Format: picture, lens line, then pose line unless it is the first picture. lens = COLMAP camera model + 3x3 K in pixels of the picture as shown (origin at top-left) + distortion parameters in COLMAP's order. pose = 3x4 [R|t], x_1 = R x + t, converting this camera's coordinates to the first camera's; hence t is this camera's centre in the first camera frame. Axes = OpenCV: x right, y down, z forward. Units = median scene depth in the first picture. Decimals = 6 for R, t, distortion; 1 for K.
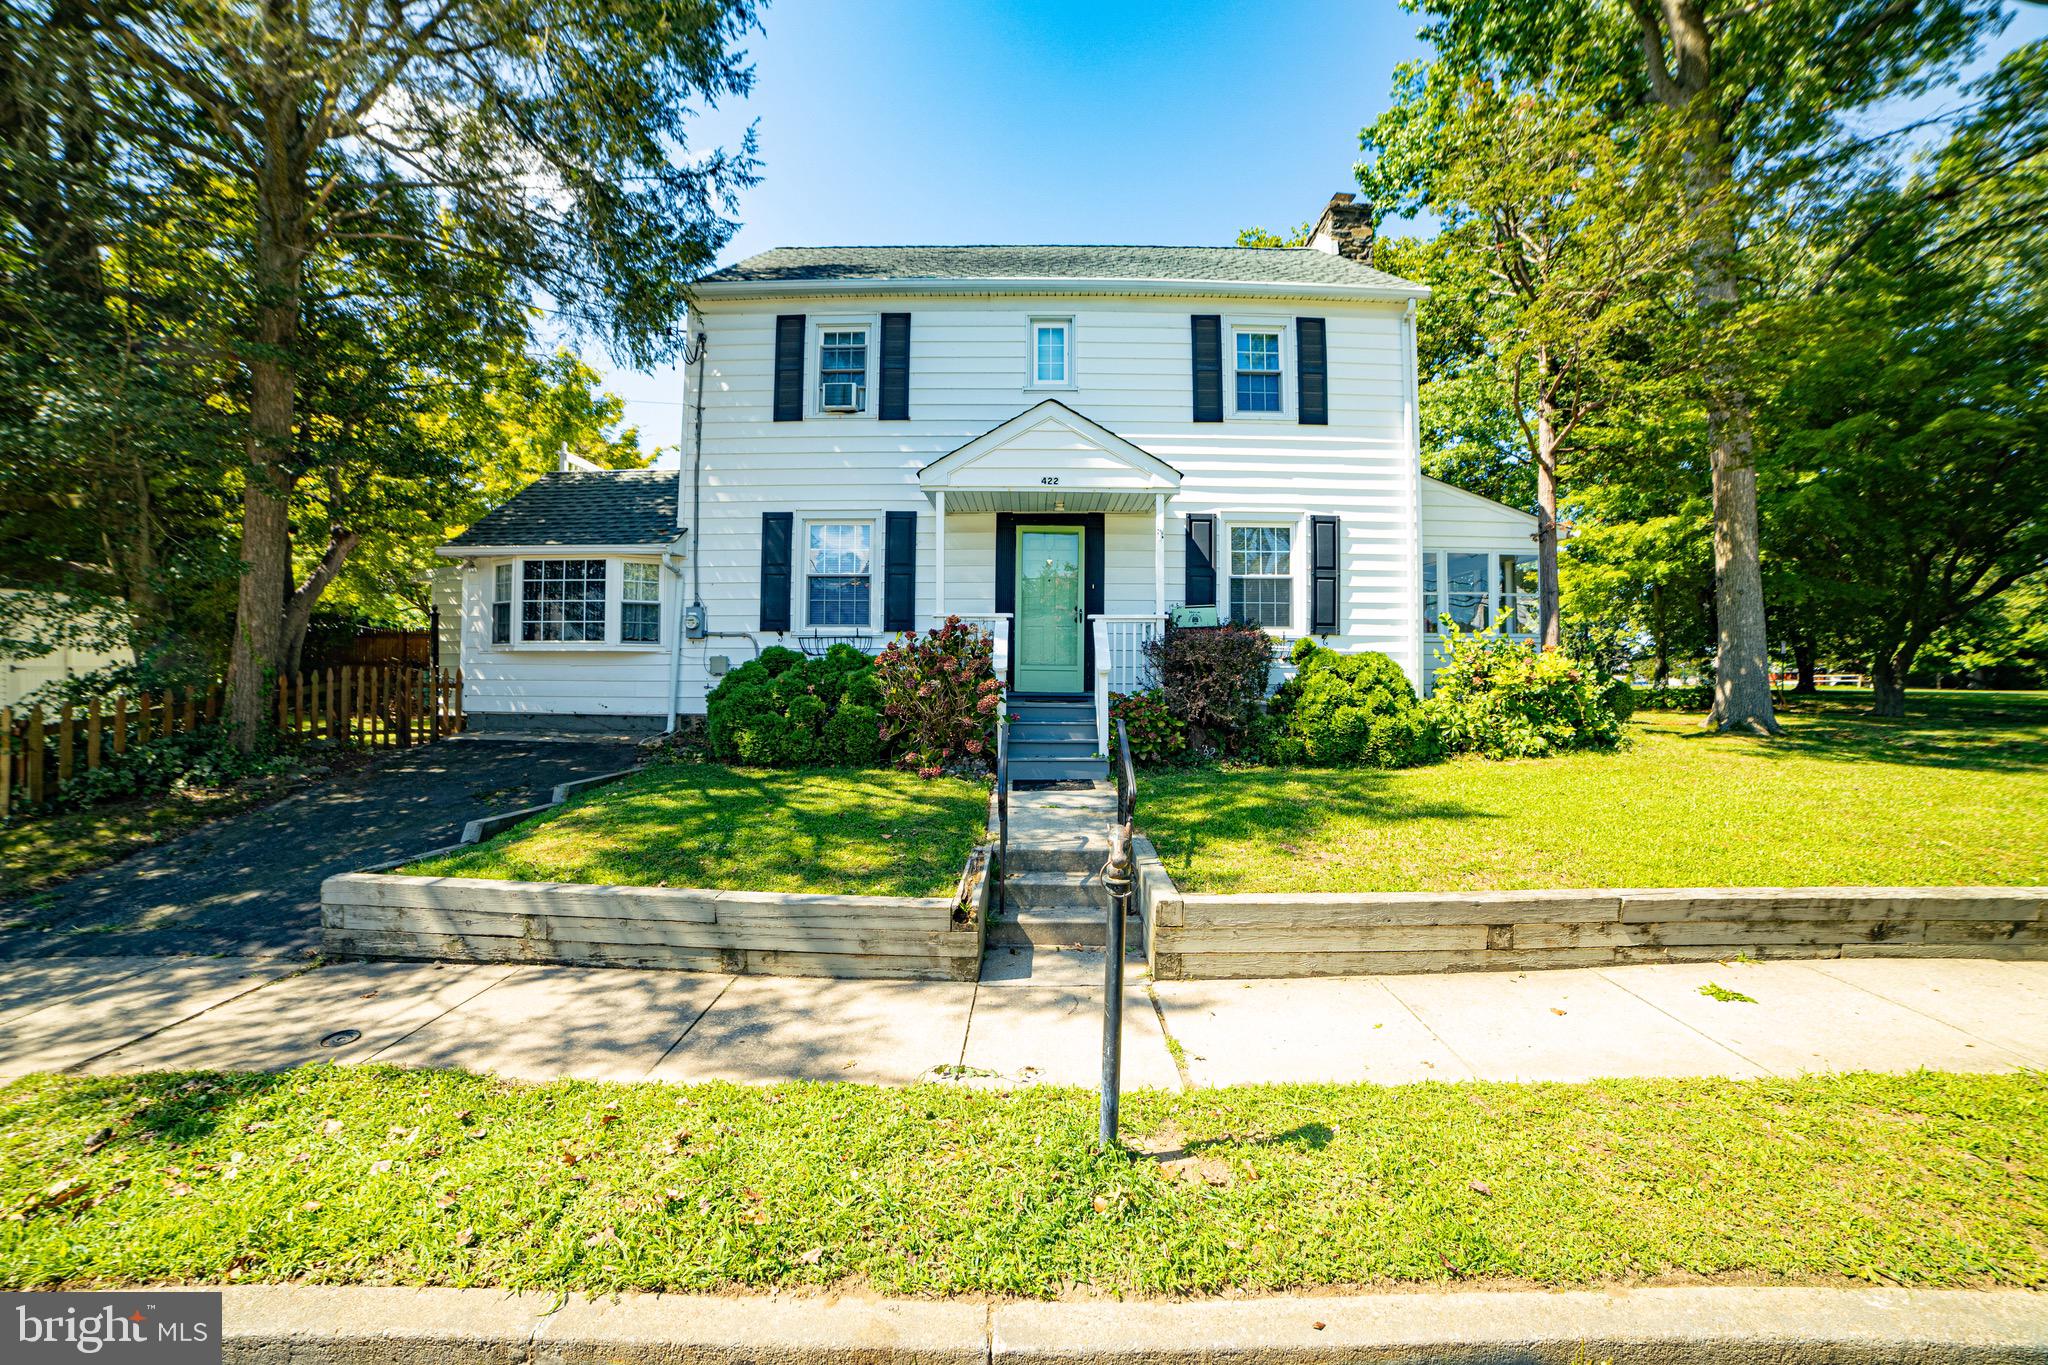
lens RADIAL K [[830.8, 0, 1033.1], [0, 830.8, 670.3], [0, 0, 1]] dist [-0.102051, 0.038294]
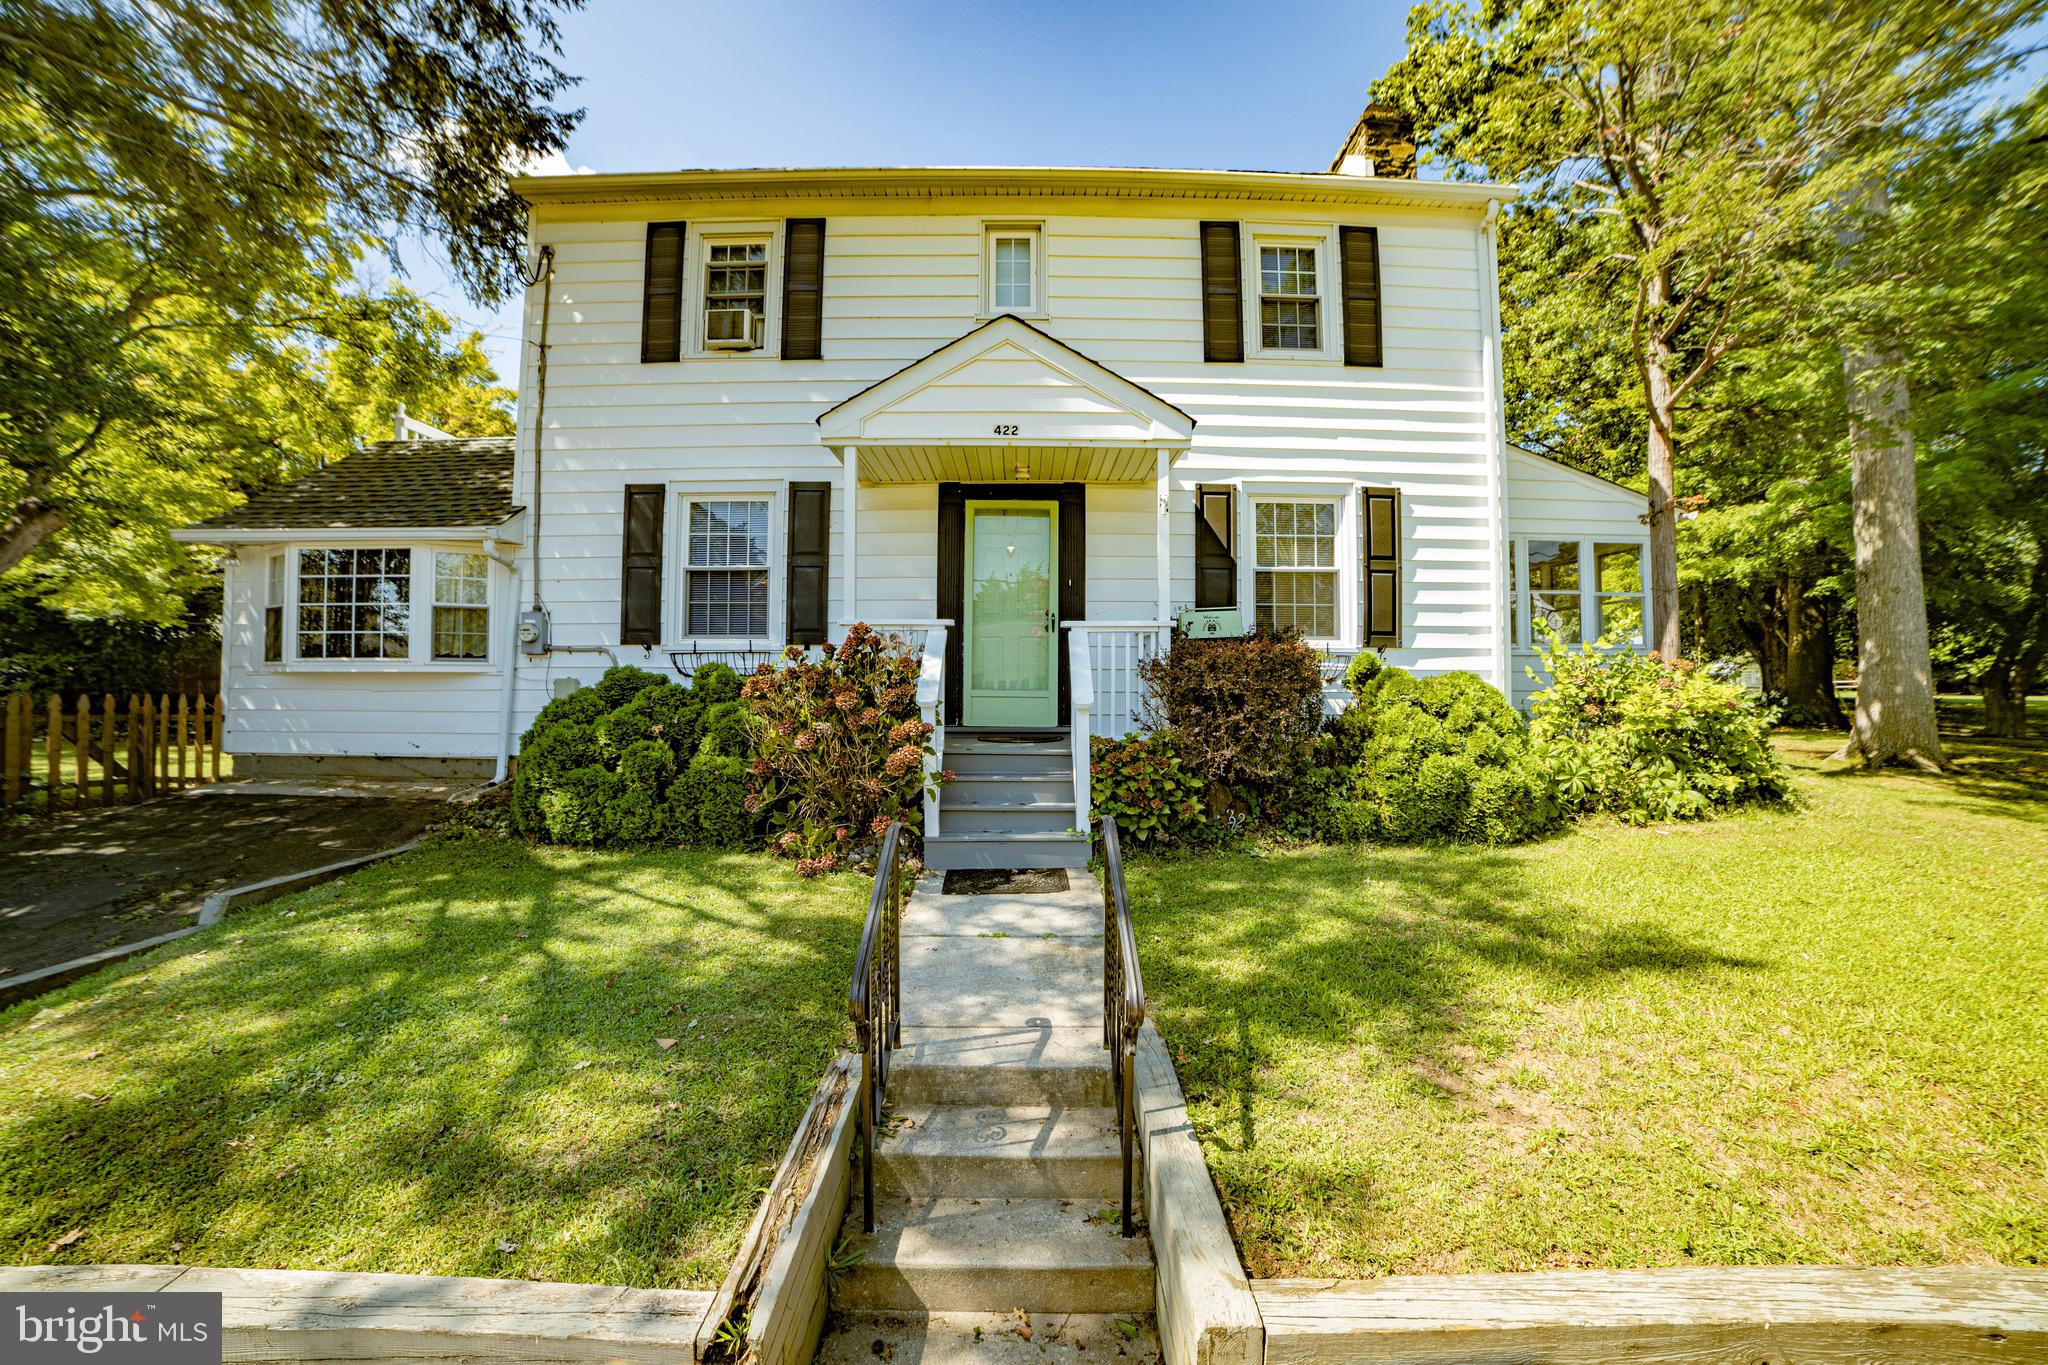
lens RADIAL K [[830.8, 0, 1033.1], [0, 830.8, 670.3], [0, 0, 1]] dist [-0.102051, 0.038294]
pose [[0.999853, -0.002800, 0.016912, 0.028616], [0.002920, 0.999971, -0.007088, -0.019485], [-0.016892, 0.007136, 0.999832, 0.282860]]
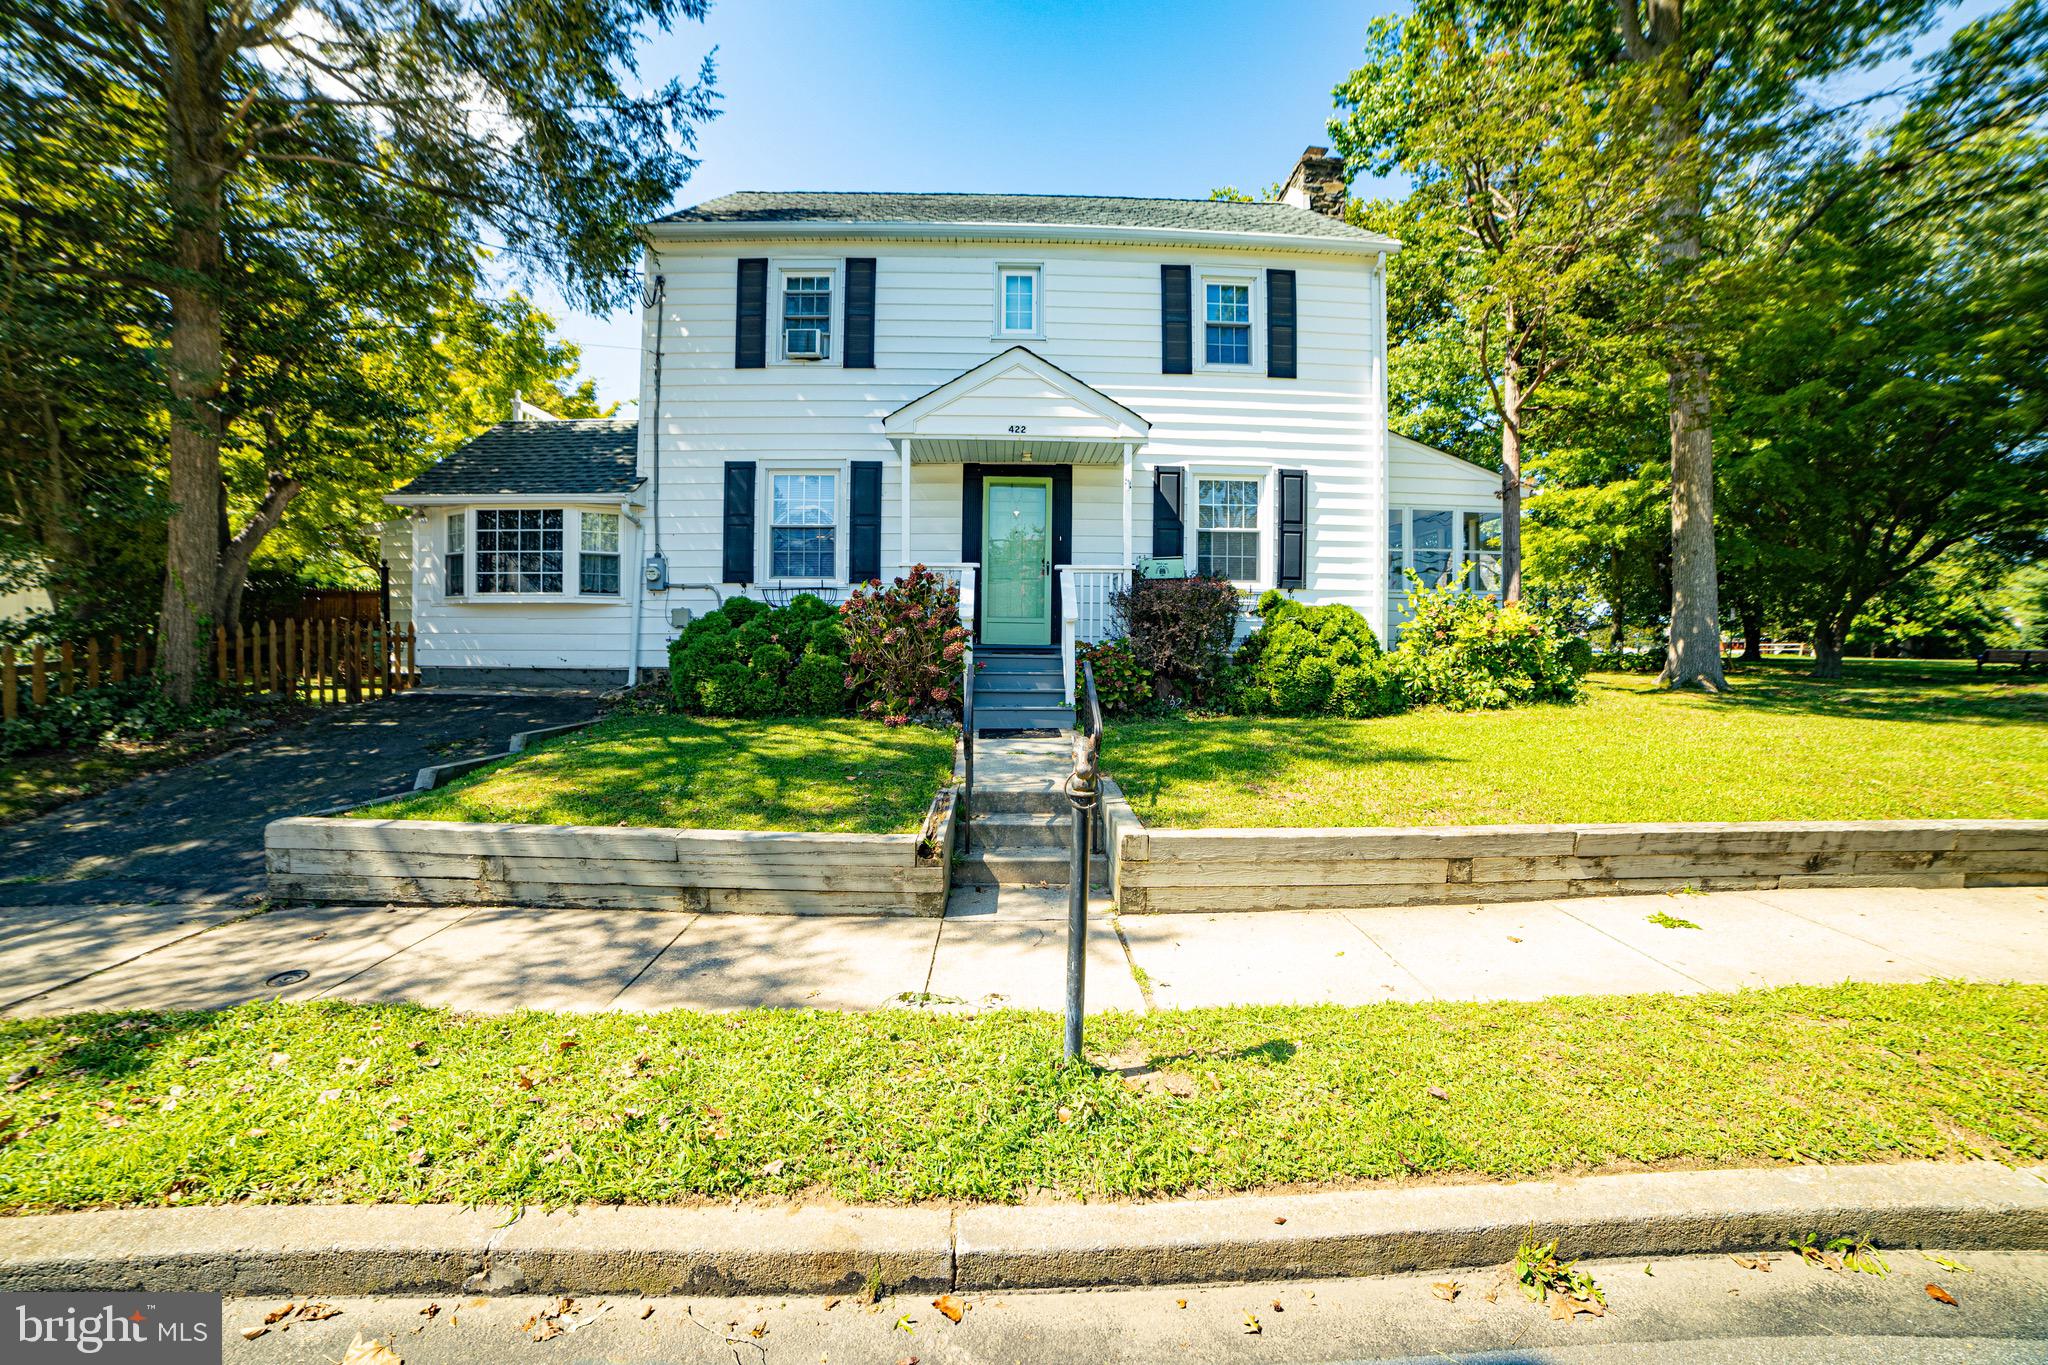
lens RADIAL K [[830.8, 0, 1033.1], [0, 830.8, 670.3], [0, 0, 1]] dist [-0.102051, 0.038294]
pose [[0.999255, 0.000855, 0.038574, 0.001399], [-0.002359, 0.999238, 0.038955, 0.019128], [-0.038512, -0.039017, 0.998496, 0.003771]]
